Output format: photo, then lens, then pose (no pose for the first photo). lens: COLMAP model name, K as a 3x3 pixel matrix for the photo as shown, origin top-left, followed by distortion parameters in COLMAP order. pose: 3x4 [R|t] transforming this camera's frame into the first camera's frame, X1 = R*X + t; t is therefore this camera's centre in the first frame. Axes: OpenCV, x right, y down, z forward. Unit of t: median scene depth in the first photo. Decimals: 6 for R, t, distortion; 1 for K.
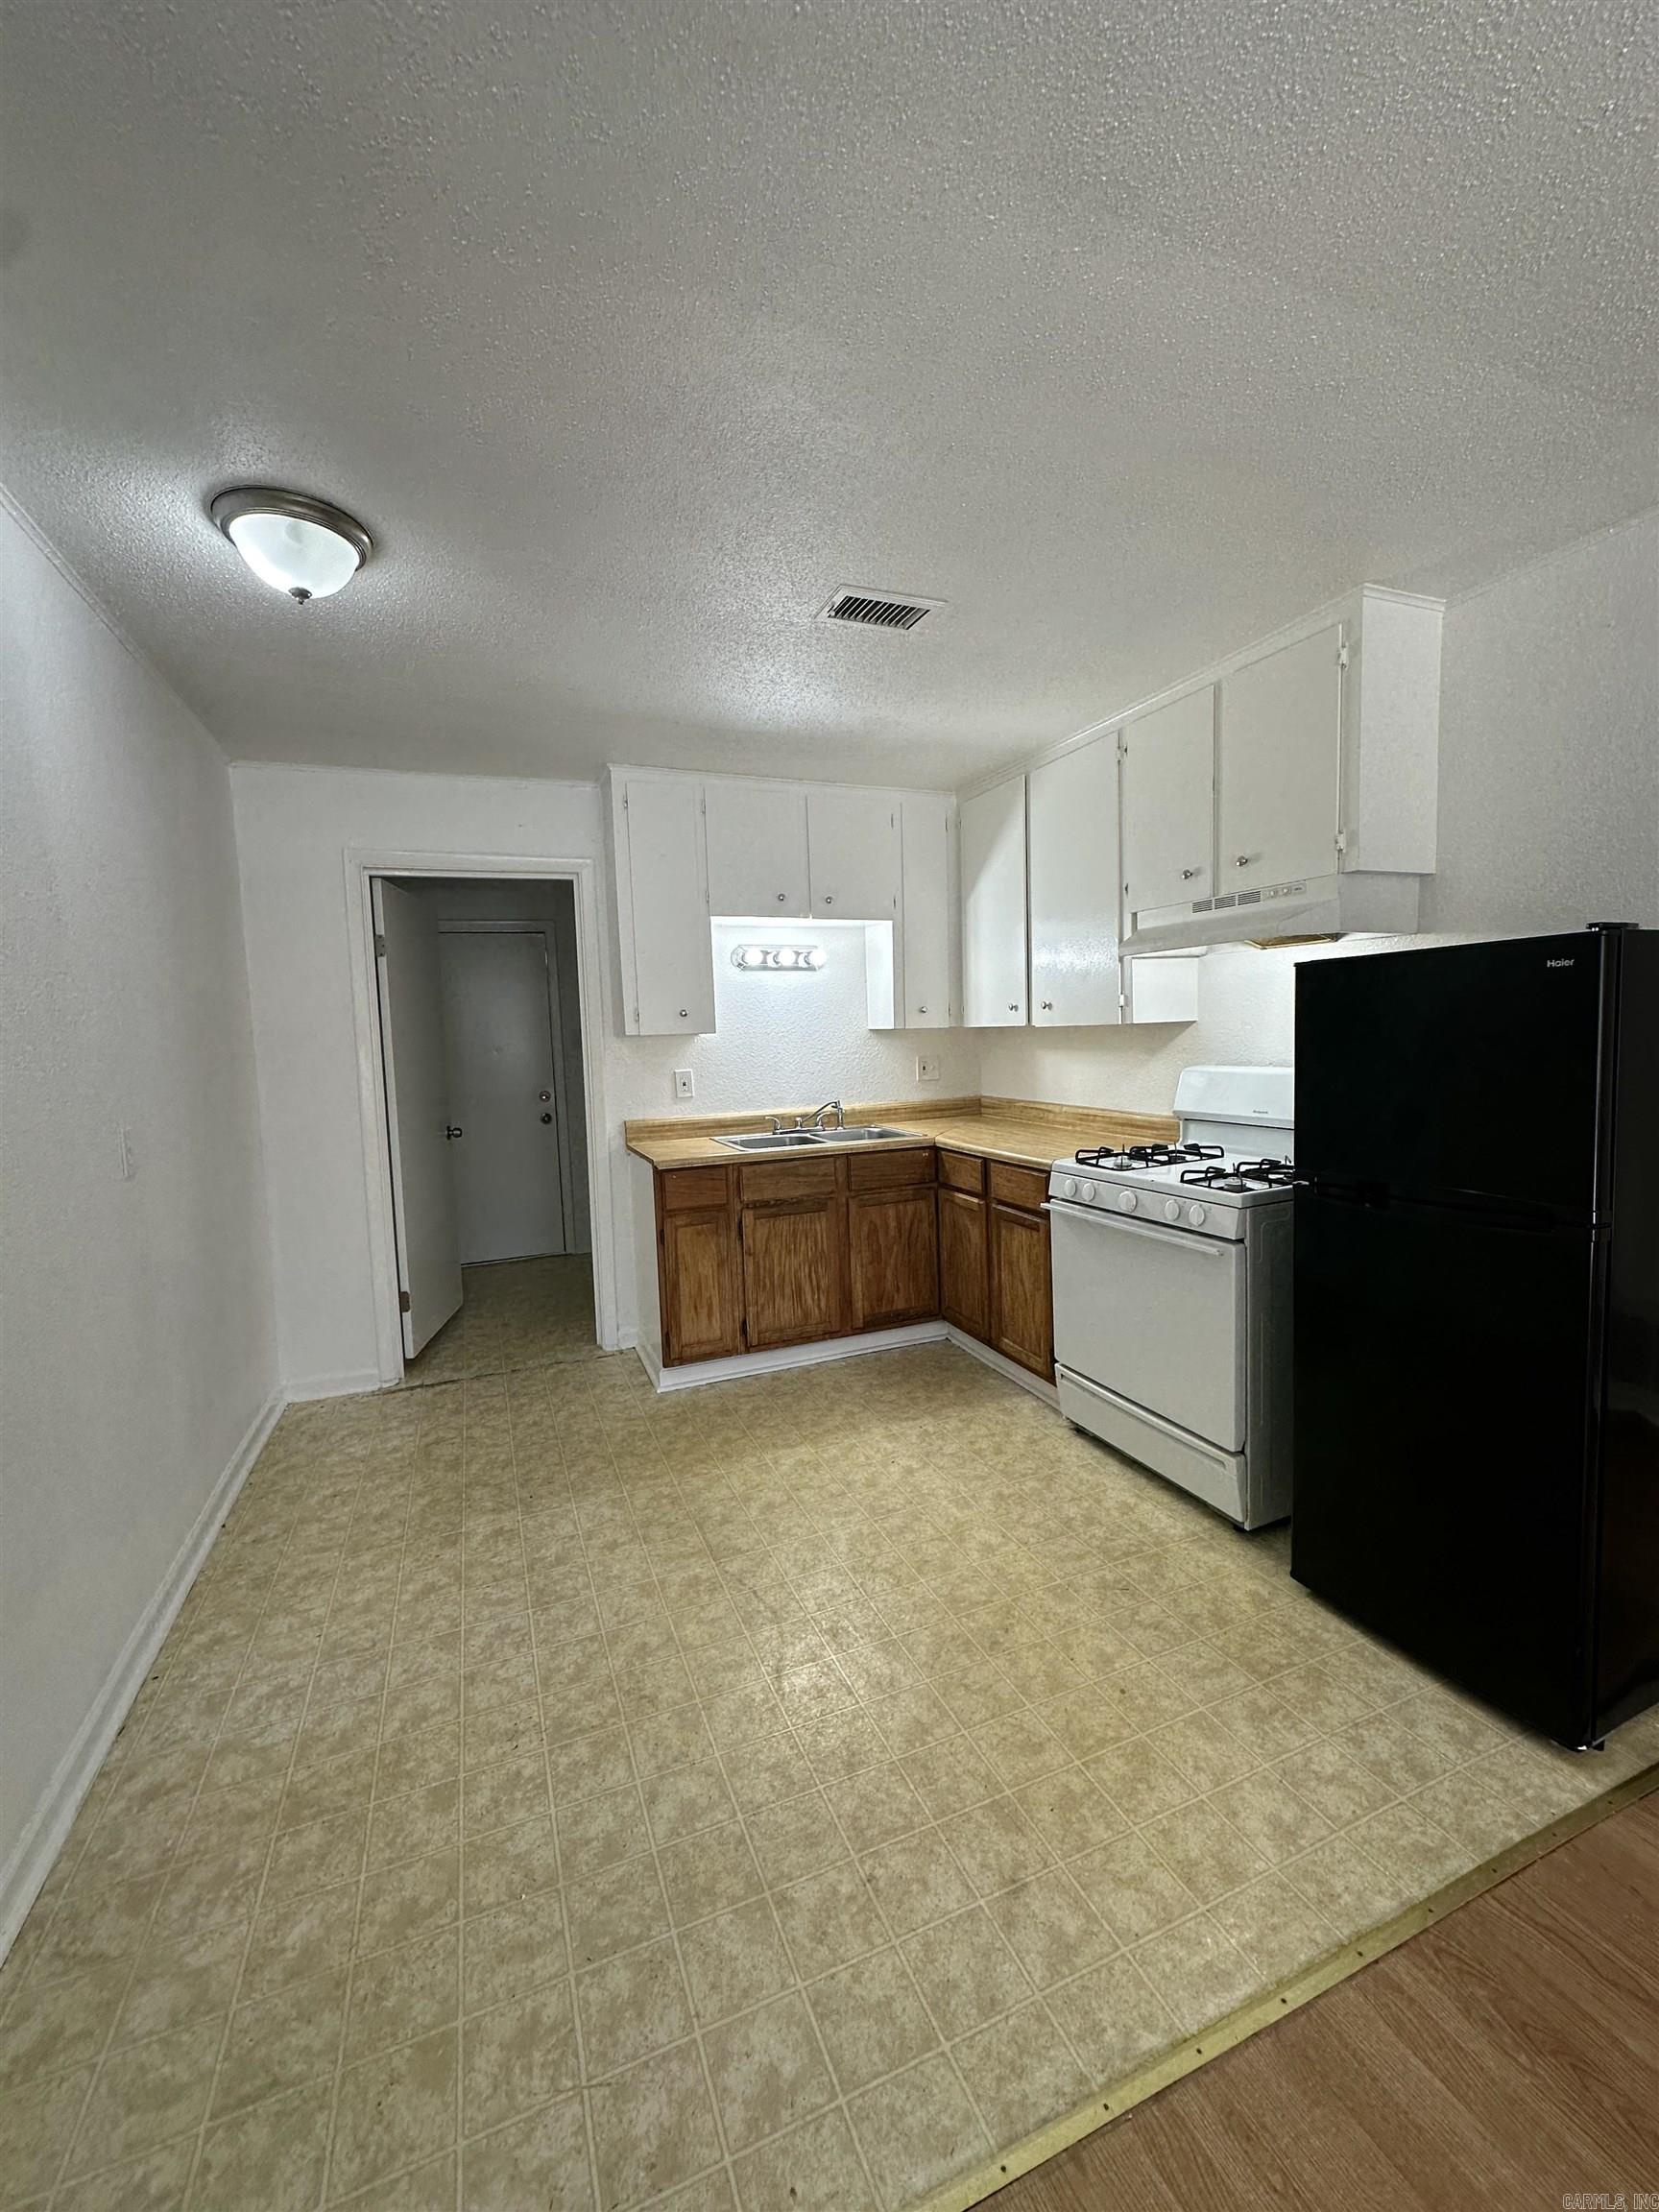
lens RADIAL K [[883.7, 0, 829.5], [0, 883.7, 1106.0], [0, 0, 1]] dist [-0.000842, -0.000051]
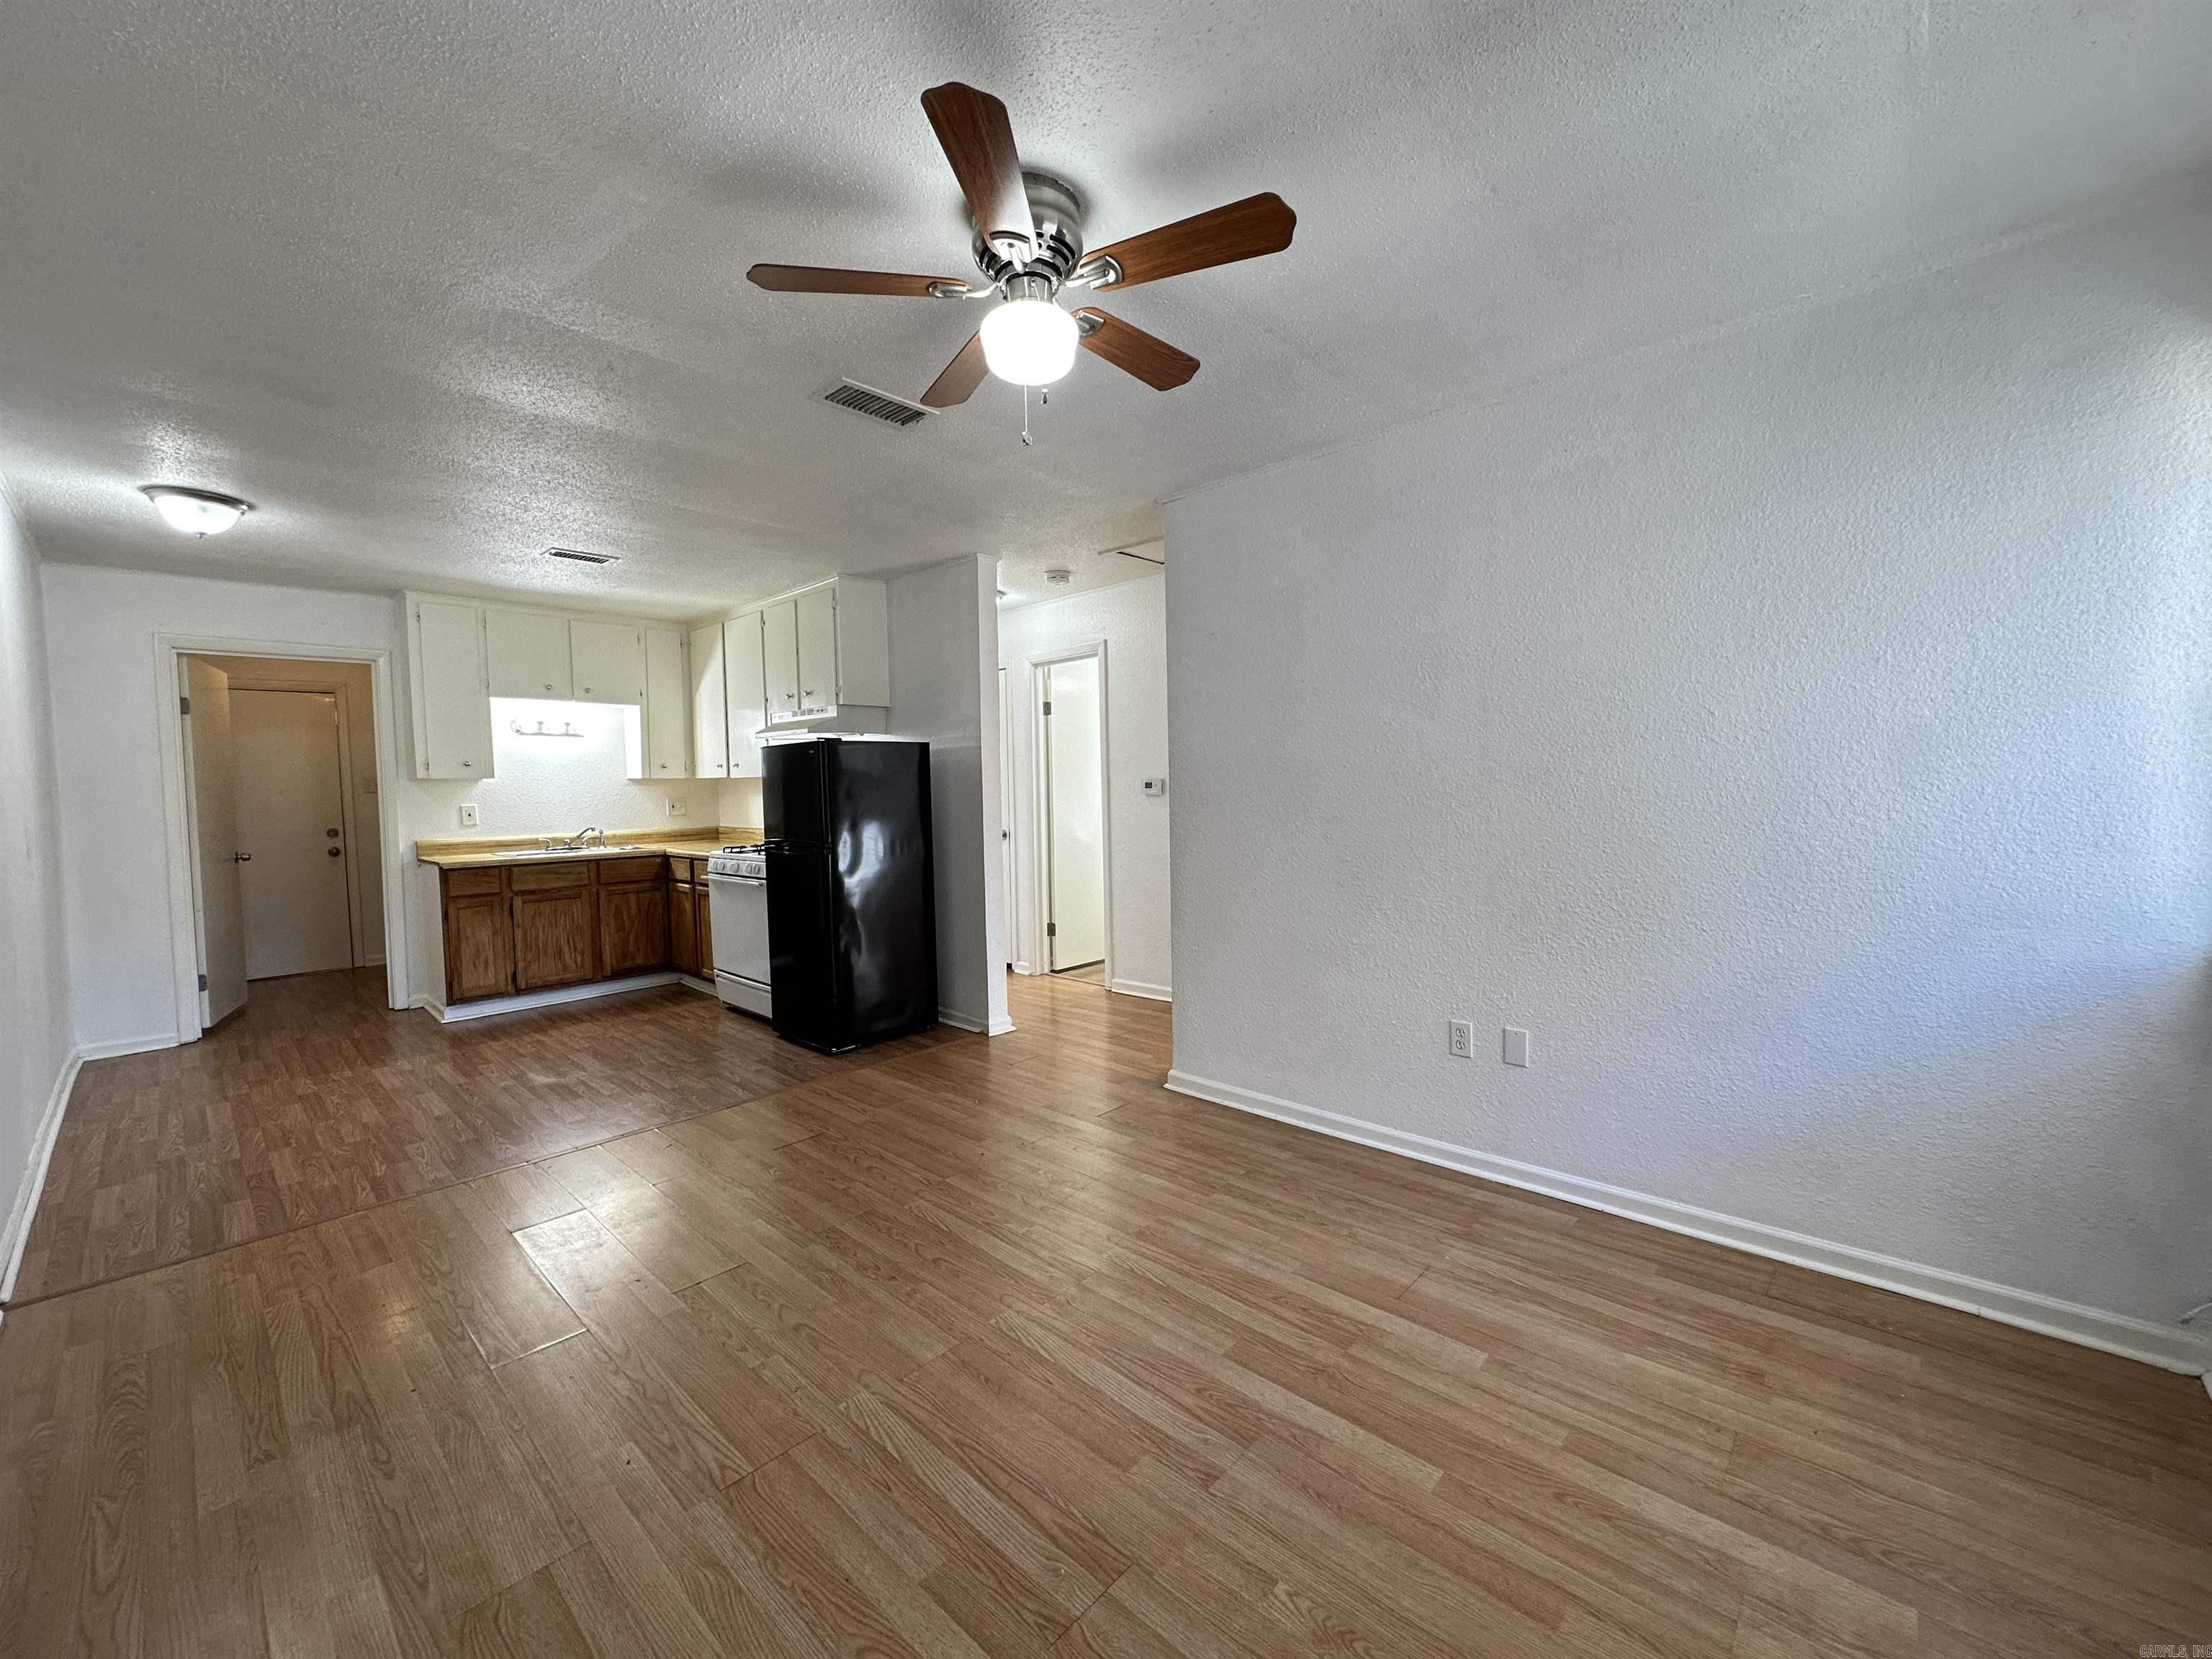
lens RADIAL K [[890.6, 0, 1107.7], [0, 890.6, 831.4], [0, 0, 1]] dist [0.000926, 0.000506]
pose [[0.910126, -0.005763, 0.414292, 0.186878], [0.023519, 0.999010, -0.037771, 0.085726], [-0.413664, 0.044121, 0.909360, -0.762512]]
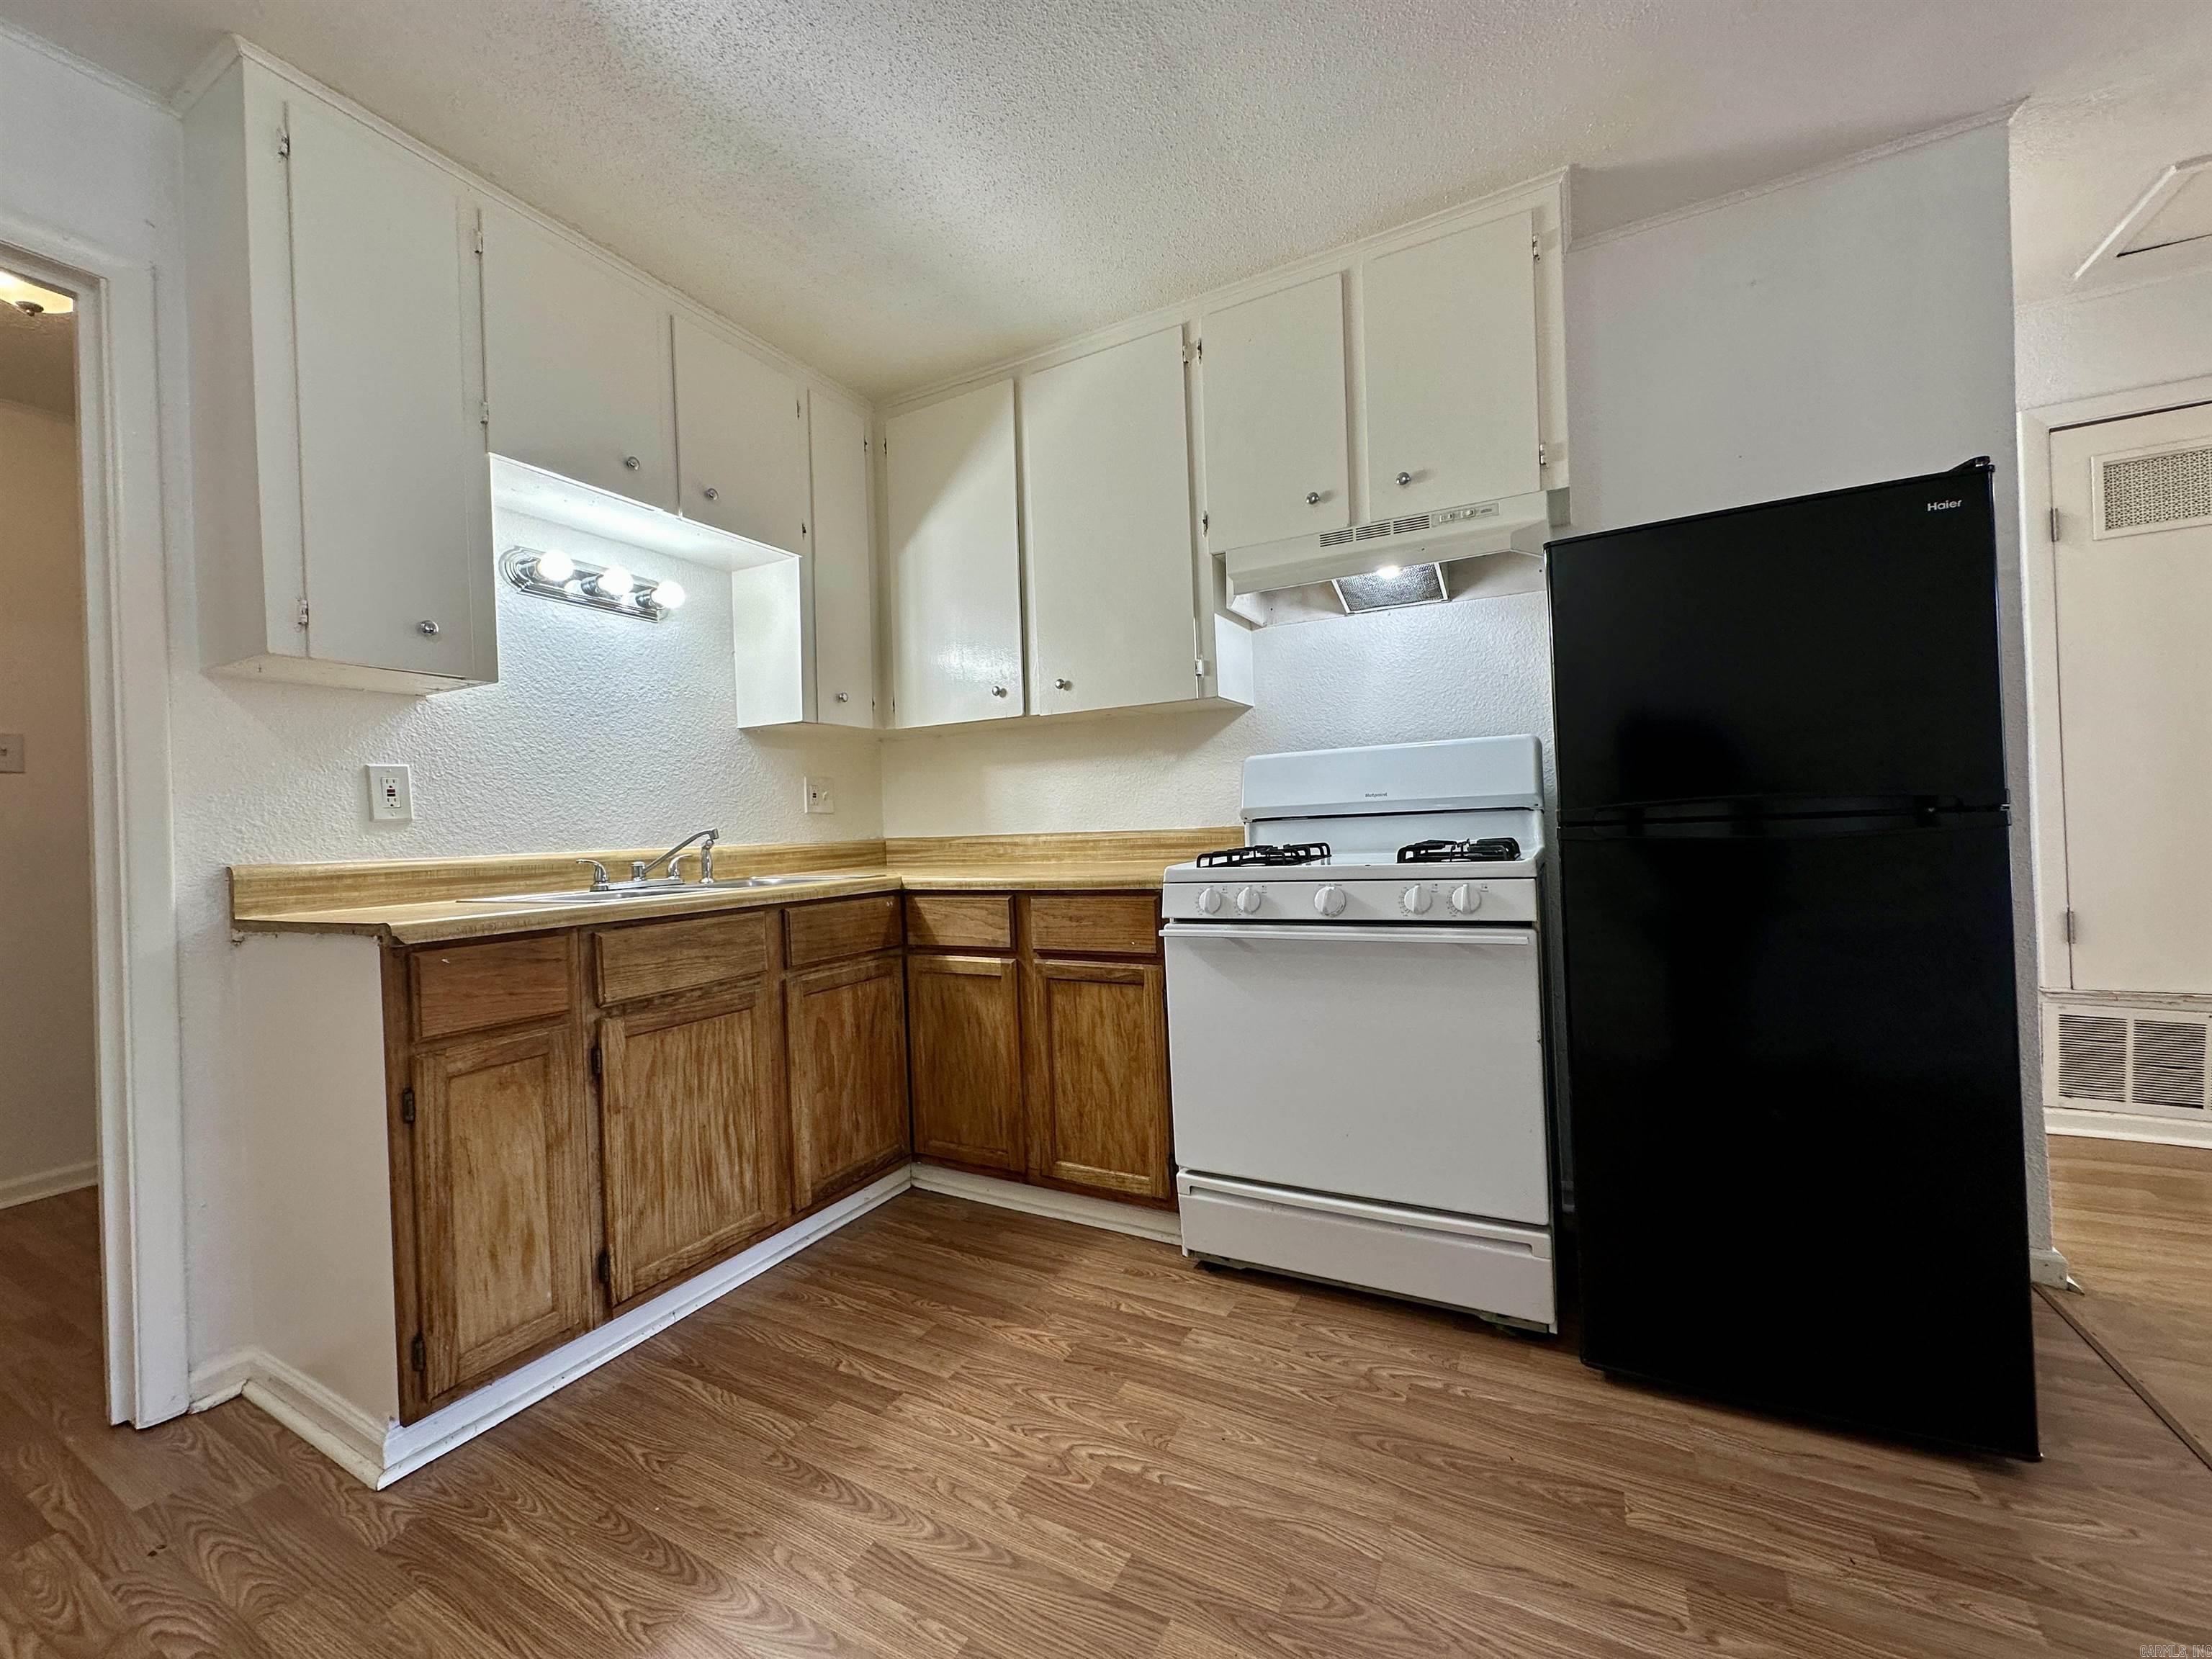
lens RADIAL K [[883.7, 0, 1106.0], [0, 883.7, 829.5], [0, 0, 1]] dist [-0.000842, -0.000051]
pose [[0.771249, 0.004057, 0.636520, -0.190459], [0.065548, 0.994157, -0.085759, 0.070191], [-0.633149, 0.107864, 0.766477, 0.422566]]
